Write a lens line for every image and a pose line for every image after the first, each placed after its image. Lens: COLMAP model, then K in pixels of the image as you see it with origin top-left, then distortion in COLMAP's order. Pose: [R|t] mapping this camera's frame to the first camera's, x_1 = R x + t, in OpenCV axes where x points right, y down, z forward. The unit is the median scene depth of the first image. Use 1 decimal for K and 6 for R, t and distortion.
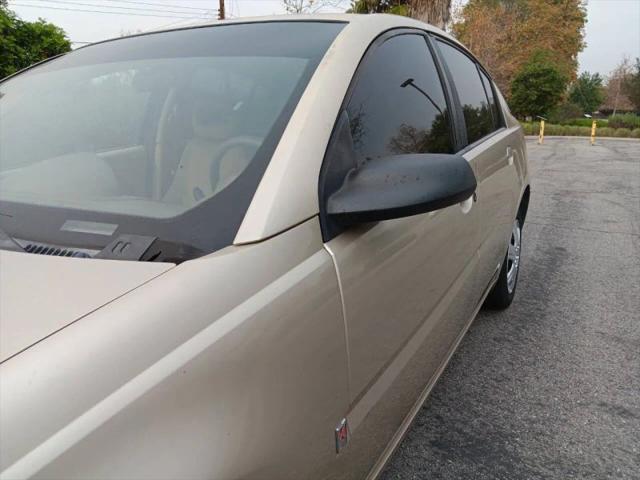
lens RADIAL K [[506.8, 0, 328.1], [0, 506.8, 237.4], [0, 0, 1]] dist [-0.007381, -0.009727]
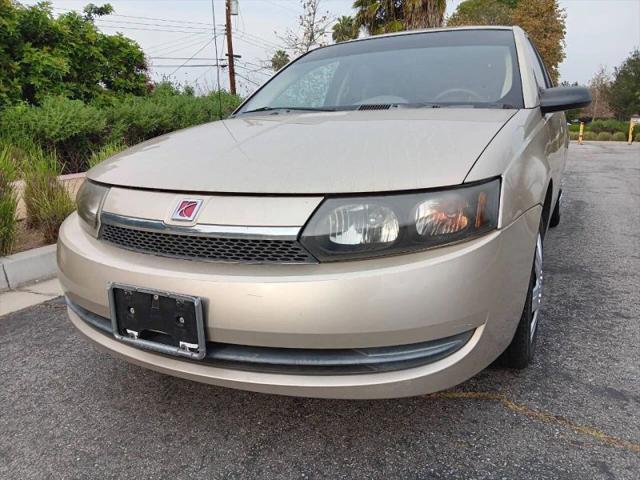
lens RADIAL K [[505.4, 0, 321.3], [0, 505.4, 236.0], [0, 0, 1]] dist [0.021345, -0.055678]
pose [[0.999663, -0.015857, 0.020558, -0.042906], [0.016402, 0.999511, -0.026611, 0.024020], [-0.020126, 0.026939, 0.999434, -0.053439]]
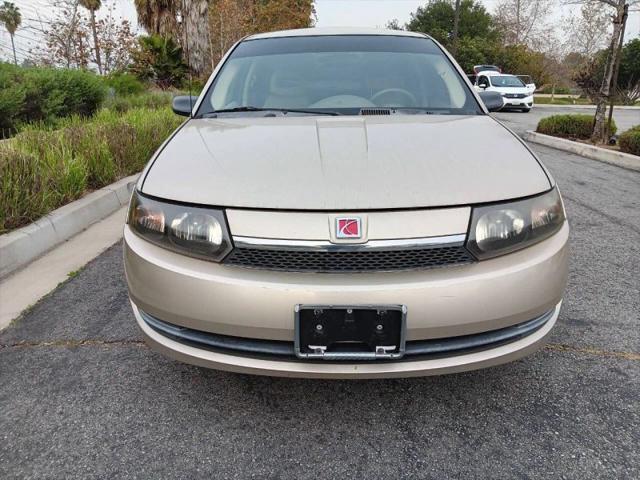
lens RADIAL K [[505.4, 0, 321.3], [0, 505.4, 236.0], [0, 0, 1]] dist [0.021345, -0.055678]
pose [[0.889890, -0.125501, 0.438573, -0.088432], [0.108738, 0.992056, 0.063249, 0.015799], [-0.443027, -0.008595, 0.896467, -0.050049]]
